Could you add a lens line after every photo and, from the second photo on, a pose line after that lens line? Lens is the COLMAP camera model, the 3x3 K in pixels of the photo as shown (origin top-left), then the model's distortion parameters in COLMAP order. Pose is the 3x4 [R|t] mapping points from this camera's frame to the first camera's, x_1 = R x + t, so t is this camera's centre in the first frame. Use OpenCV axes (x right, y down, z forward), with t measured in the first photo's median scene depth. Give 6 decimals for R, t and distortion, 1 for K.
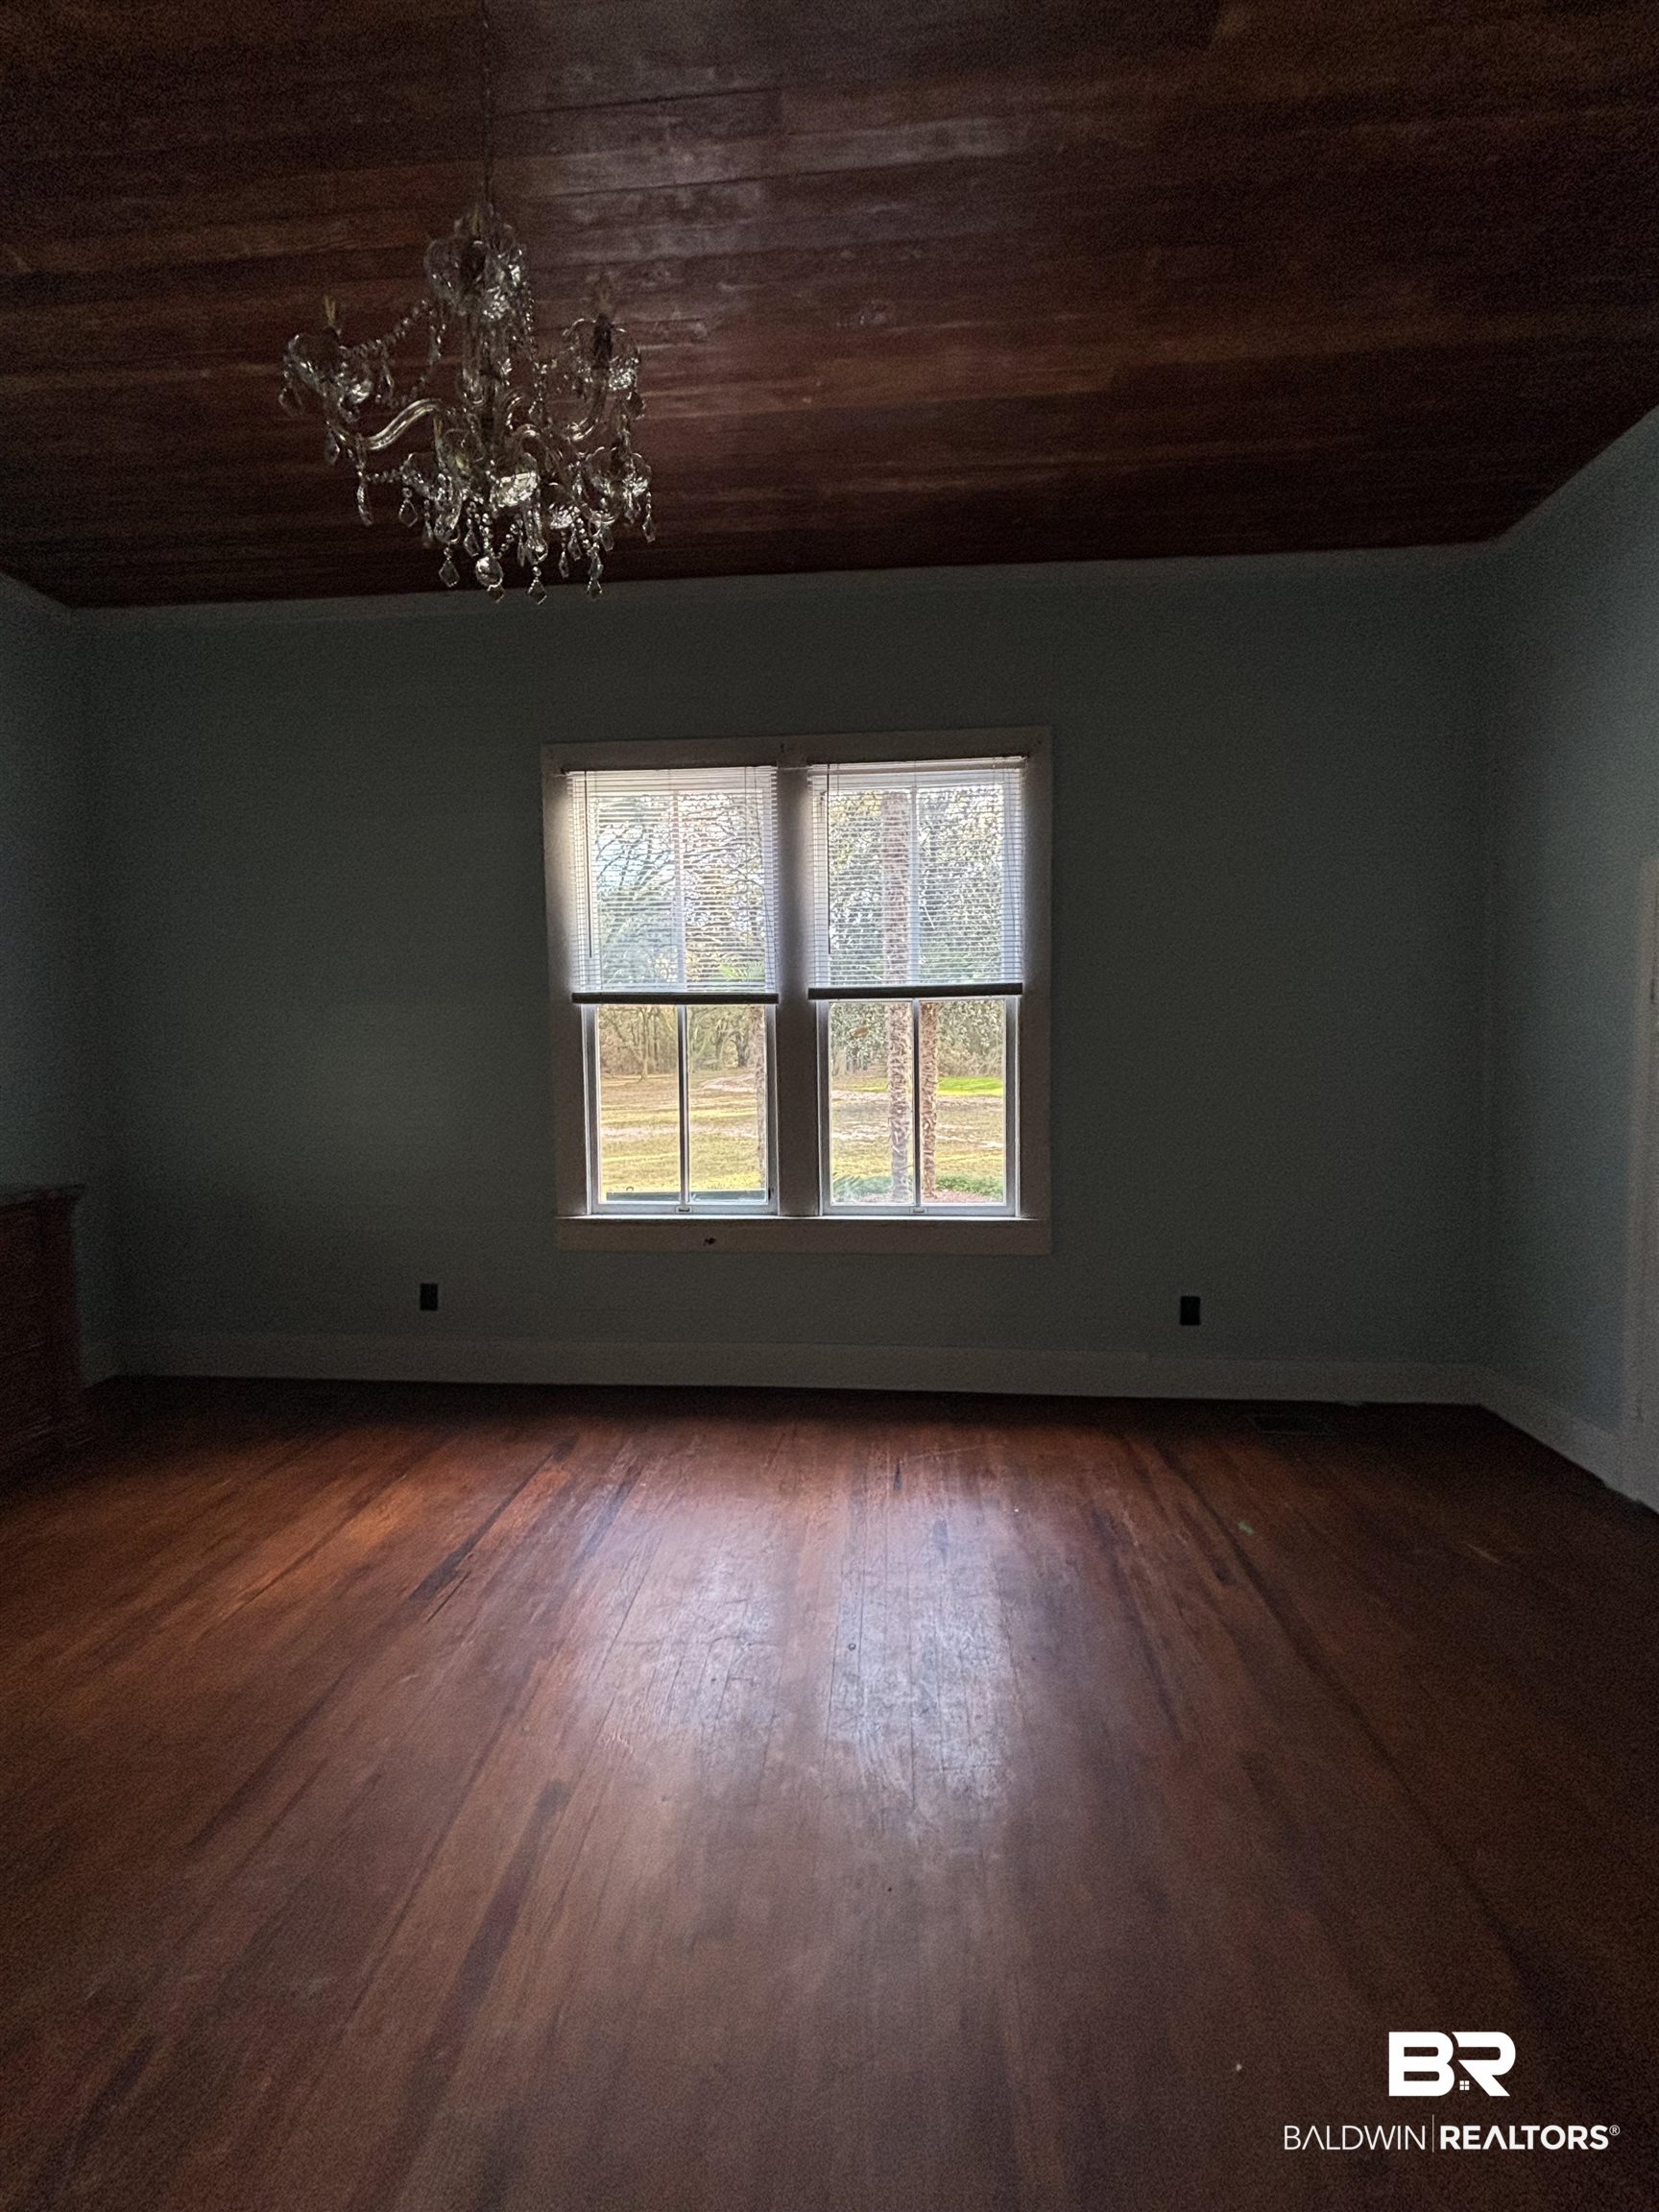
lens RADIAL K [[886.4, 0, 829.5], [0, 886.4, 1106.0], [0, 0, 1]] dist [0.001936, 0.000018]
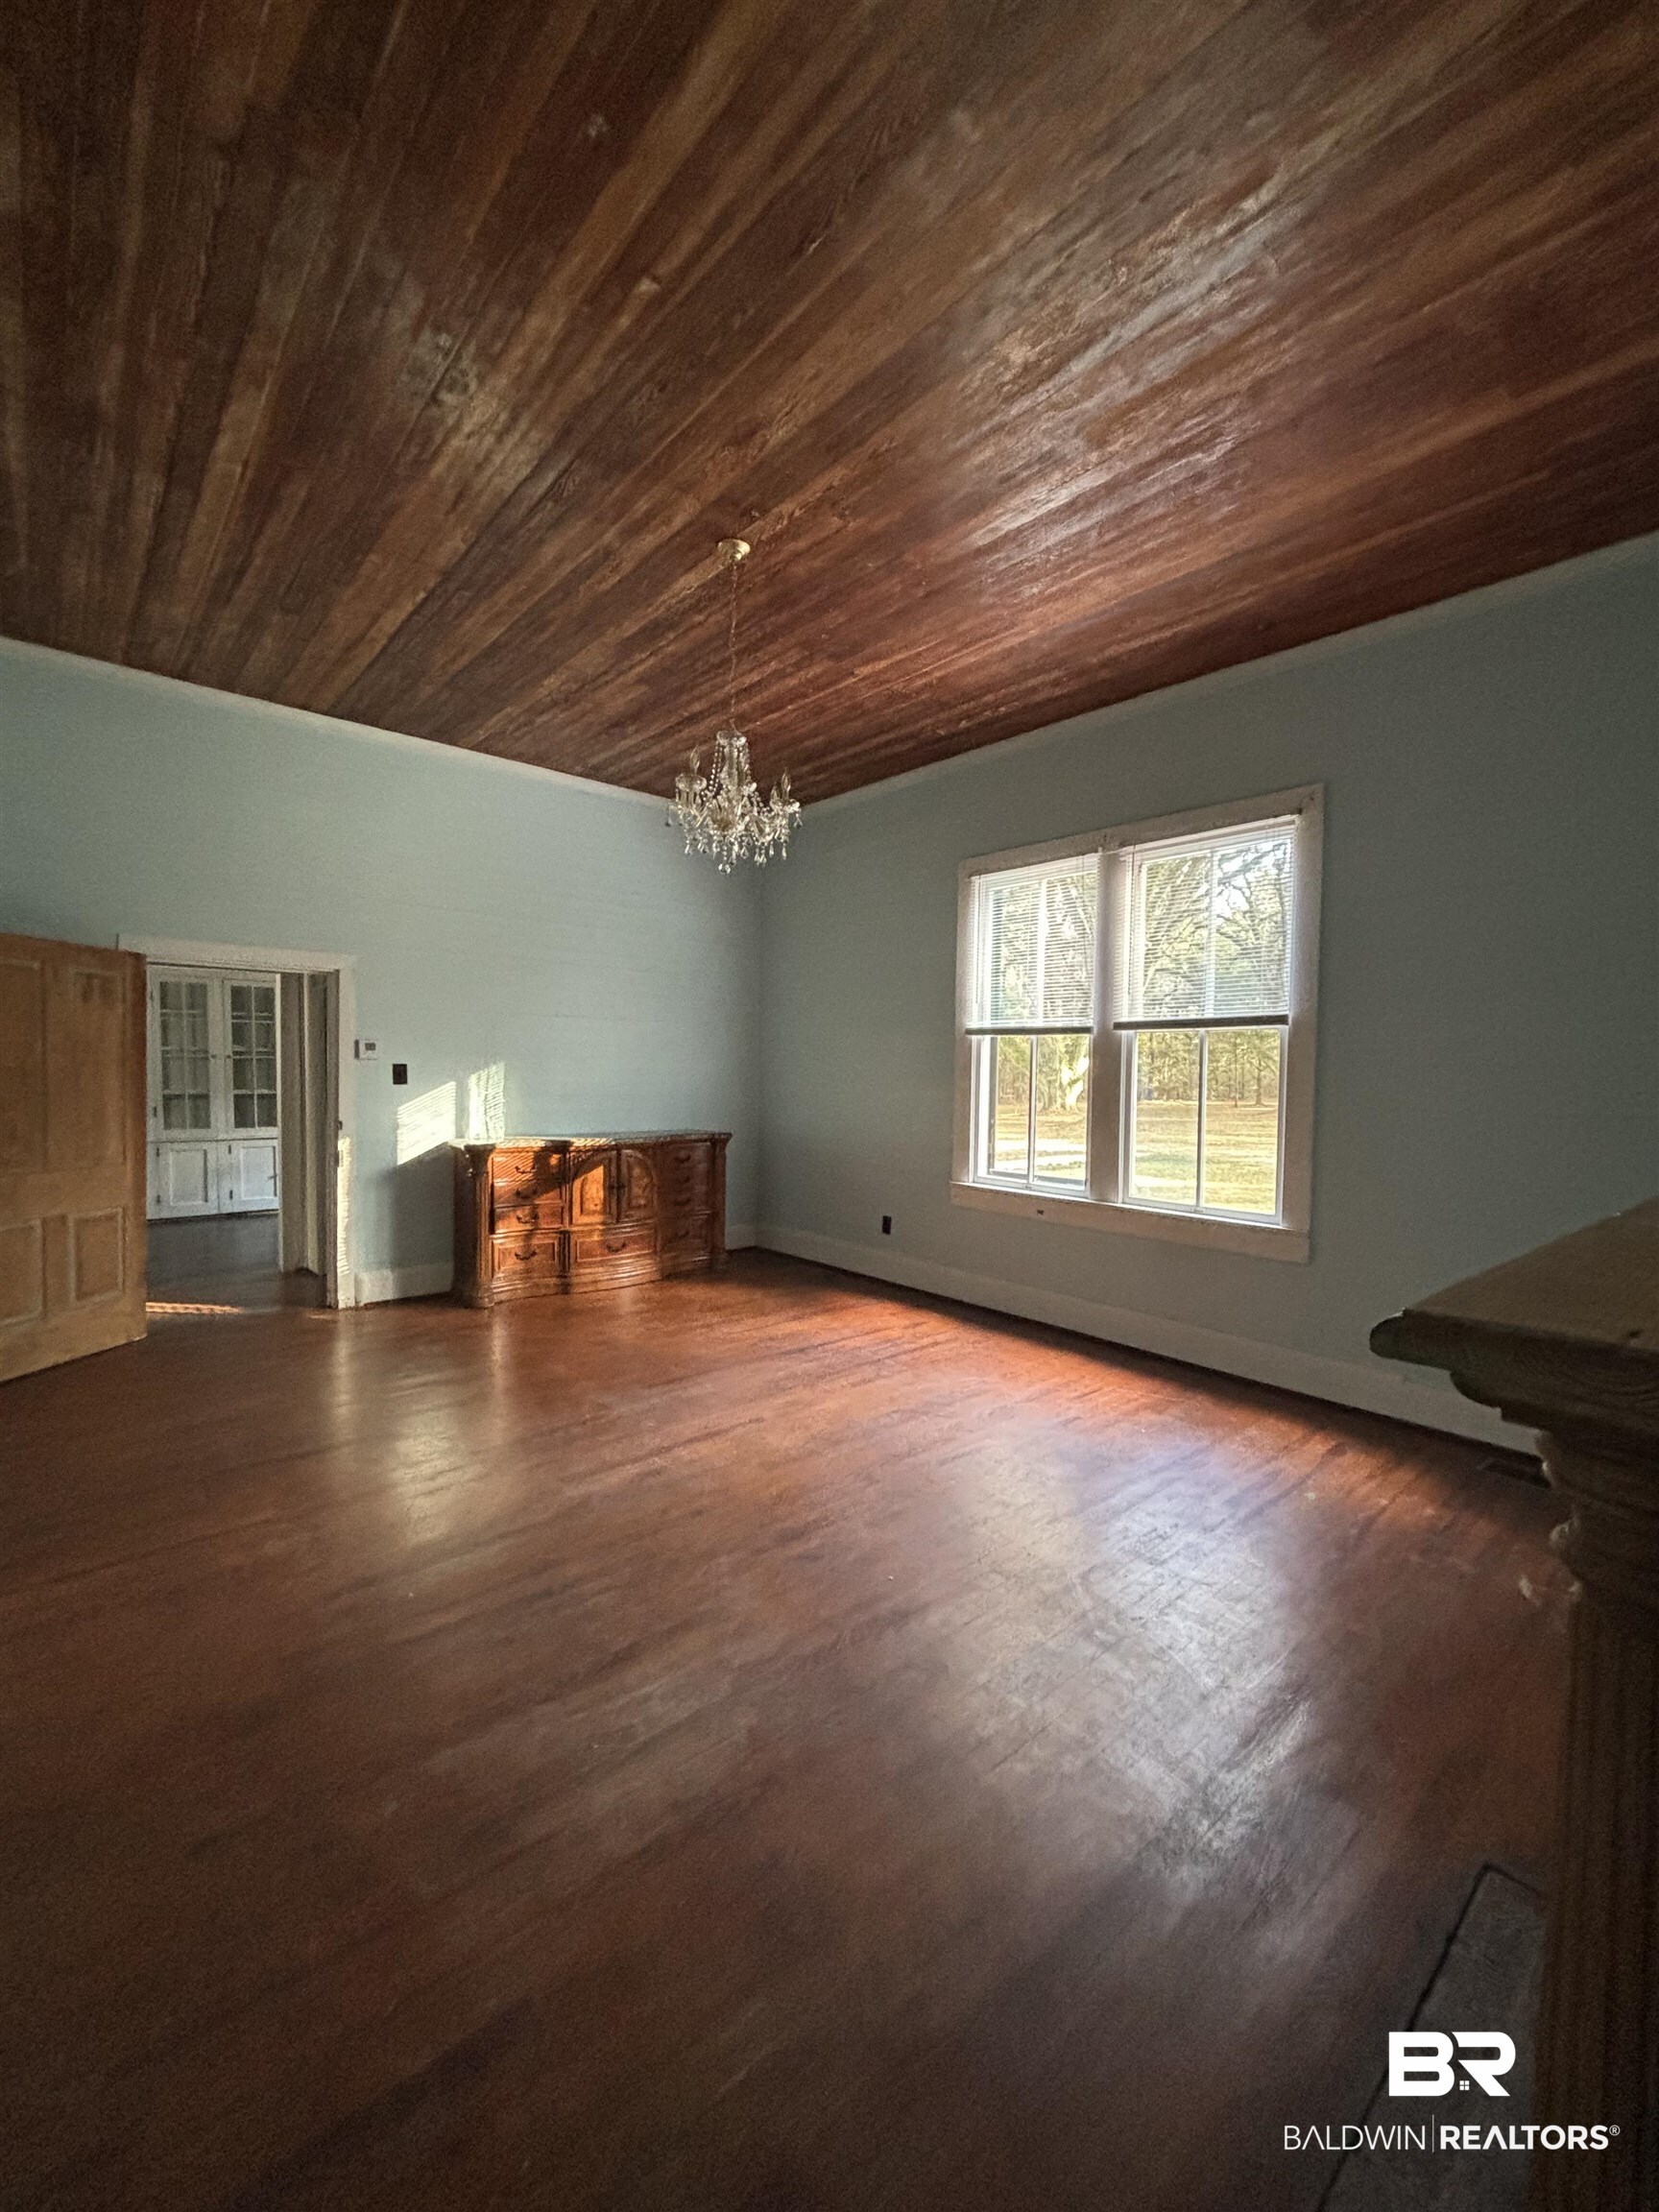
lens RADIAL K [[896.5, 0, 829.3], [0, 896.5, 1116.8], [0, 0, 1]] dist [-0.000500, -0.000010]
pose [[0.714589, 0.060533, -0.696921, 0.598428], [-0.070827, 0.997390, 0.014009, 0.014081], [0.695950, 0.039350, 0.717011, -0.206439]]
